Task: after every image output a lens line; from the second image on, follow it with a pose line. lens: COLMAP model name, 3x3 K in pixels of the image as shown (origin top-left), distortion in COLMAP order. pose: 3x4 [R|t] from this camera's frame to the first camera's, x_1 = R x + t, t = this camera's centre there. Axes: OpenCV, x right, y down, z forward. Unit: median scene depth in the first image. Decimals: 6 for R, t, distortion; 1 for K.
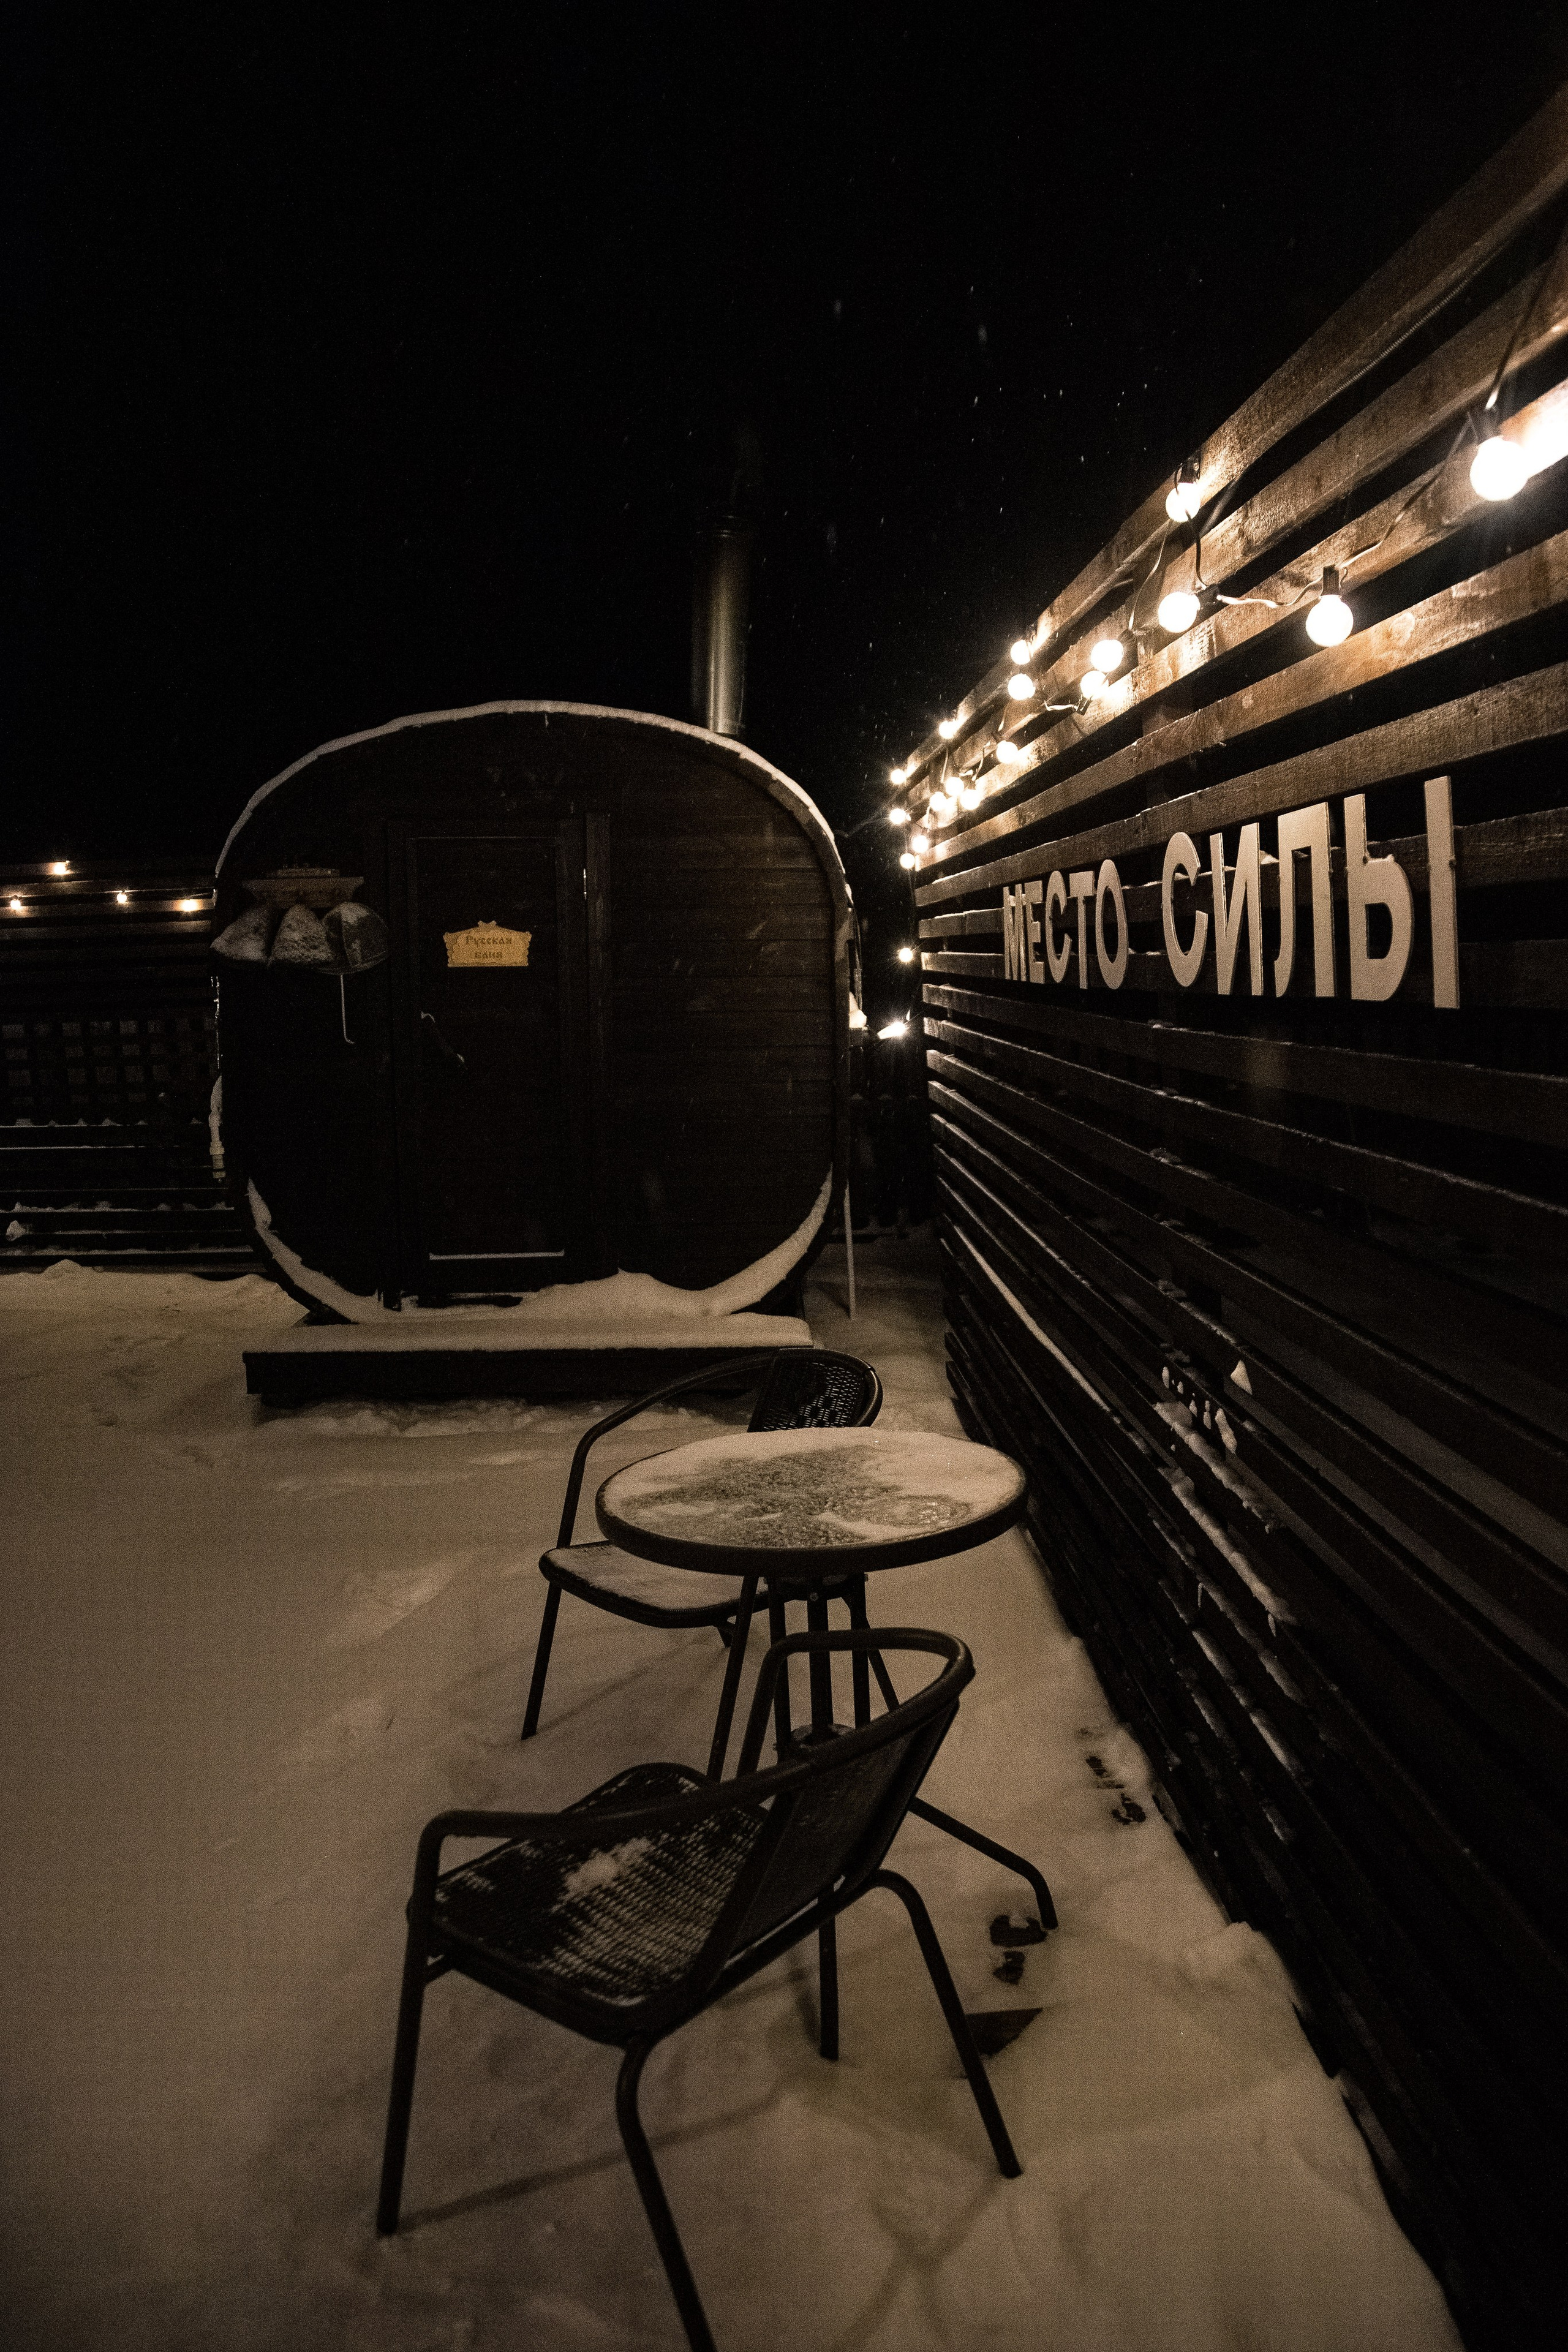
lens RADIAL K [[1648.3, 0, 784.0], [0, 1648.3, 1176.0], [0, 0, 1]] dist [-0.100182, 0.001049]
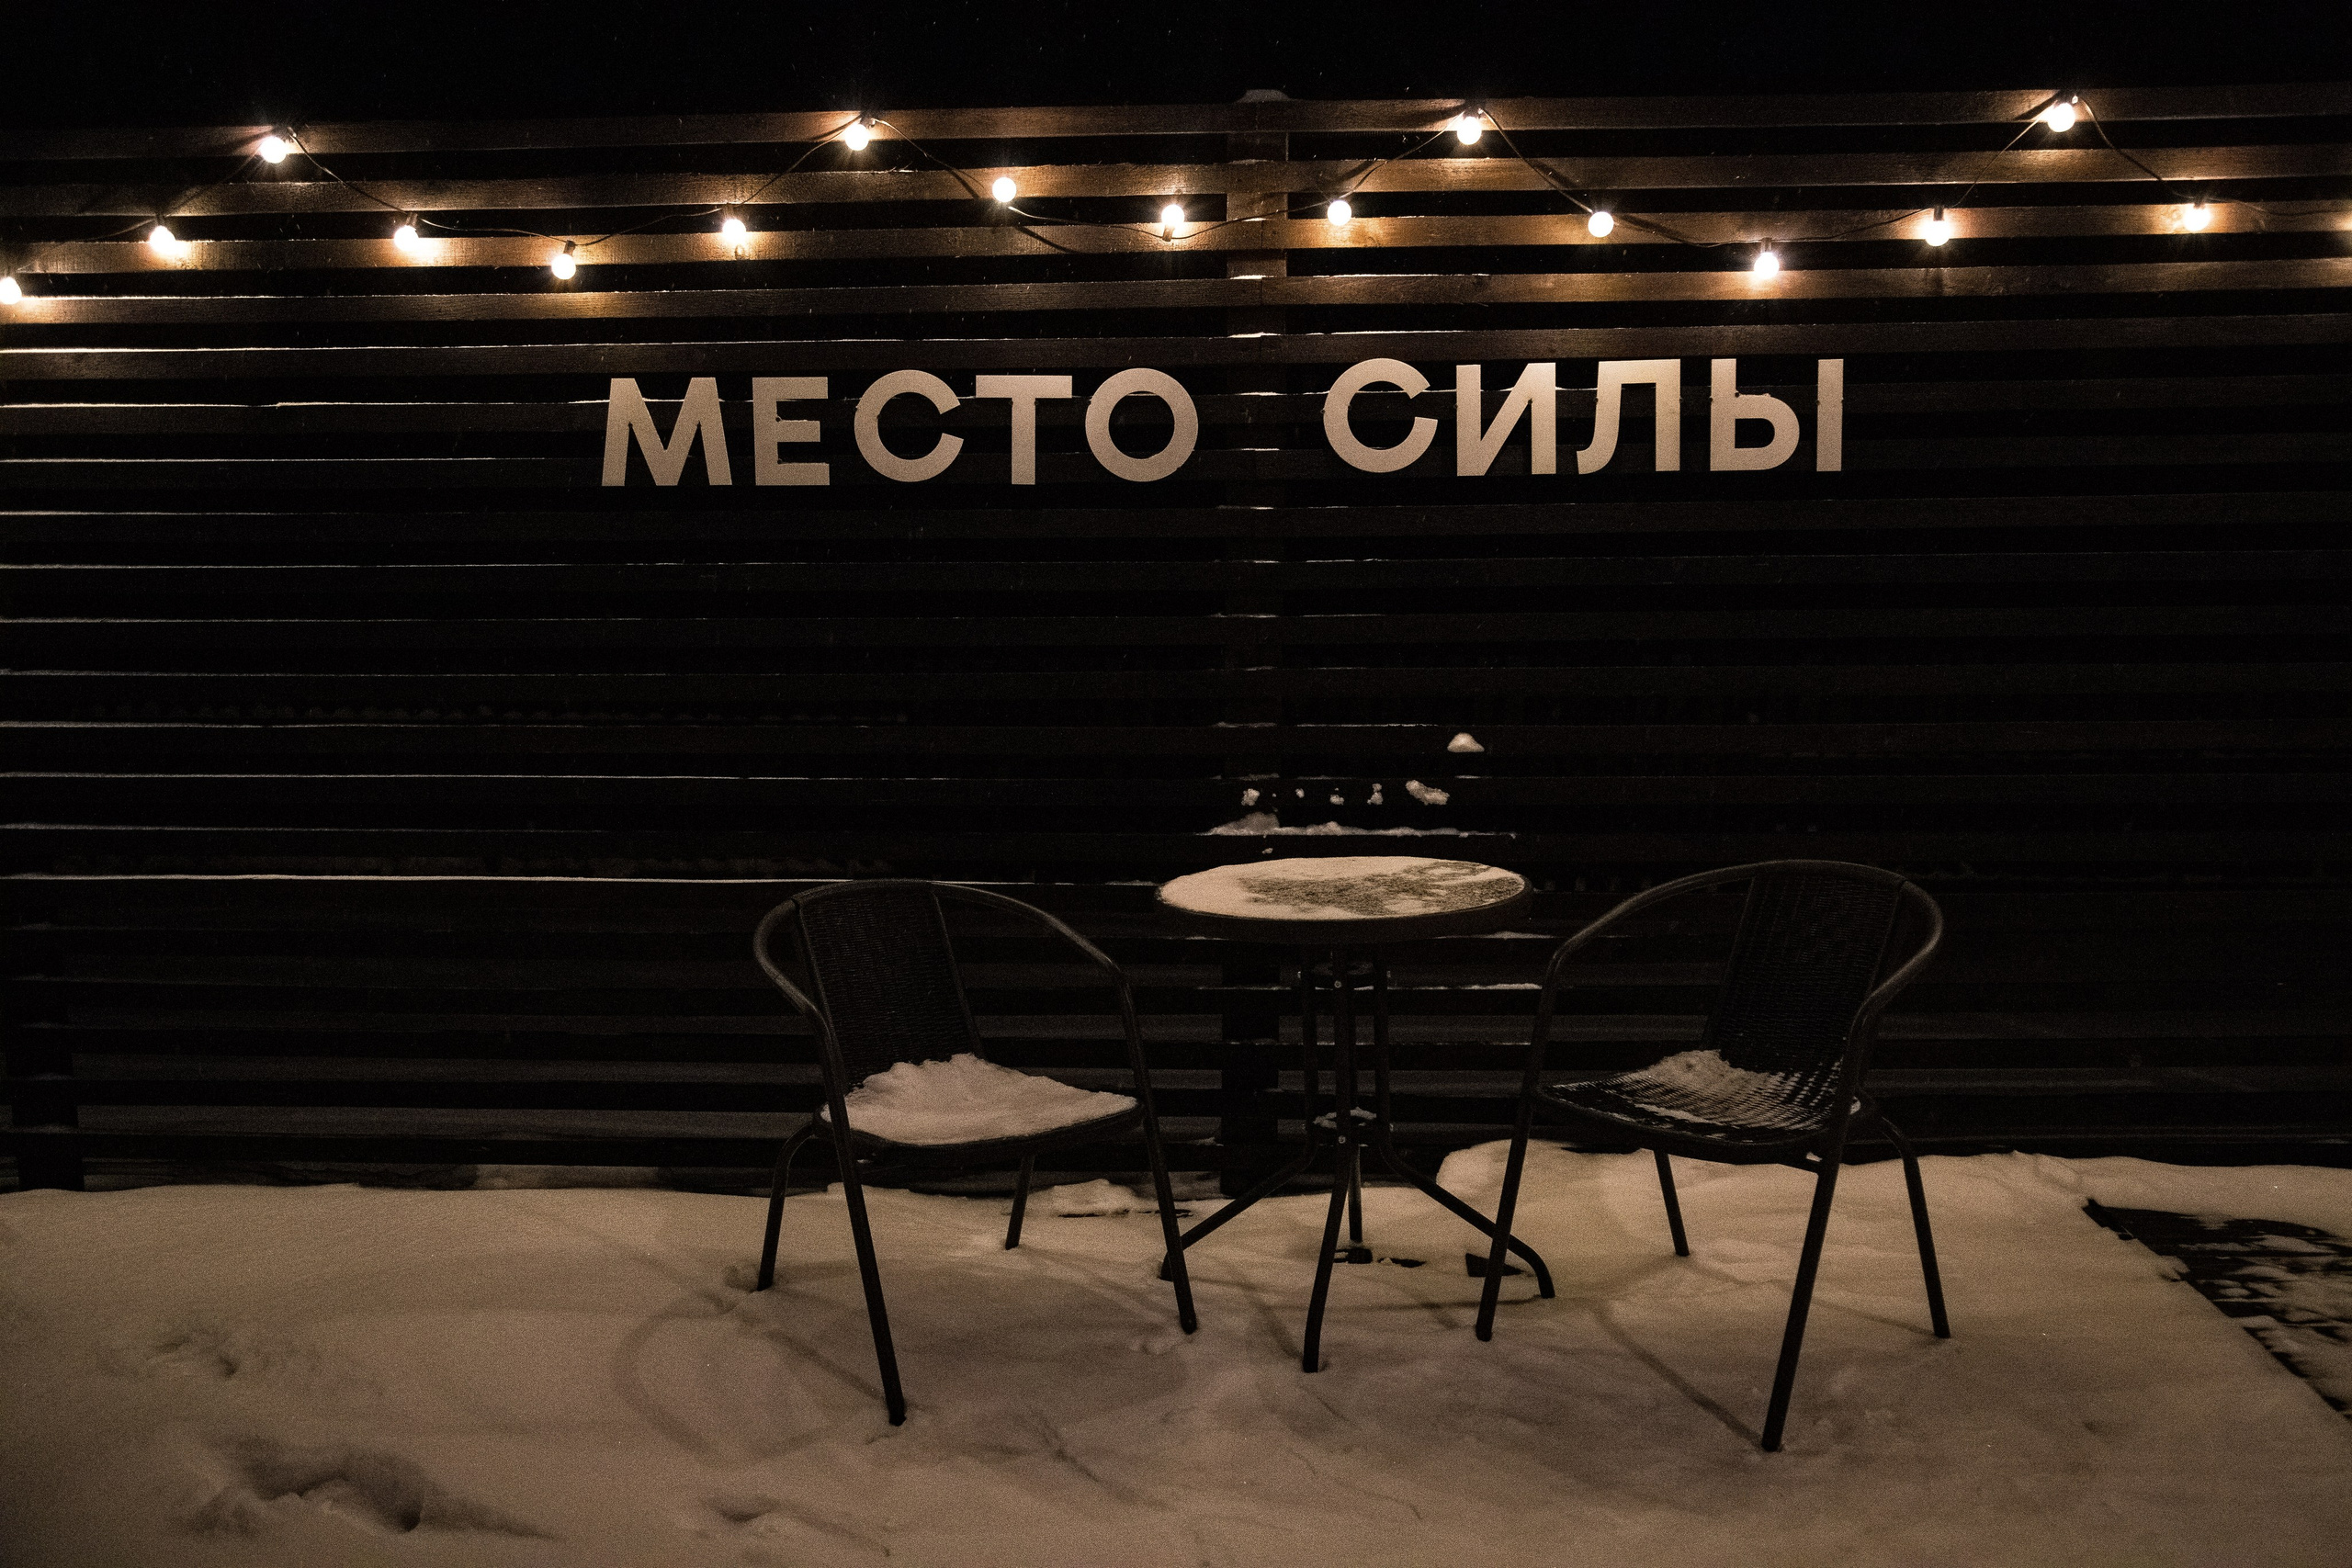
lens RADIAL K [[2107.5, 0, 1176.0], [0, 2107.5, 784.0], [0, 0, 1]] dist [-0.014756, -0.006093]
pose [[0.103664, -0.094572, 0.990106, -1.766205], [0.138915, 0.987089, 0.079740, -0.026984], [-0.984864, 0.129274, 0.115463, 1.142580]]
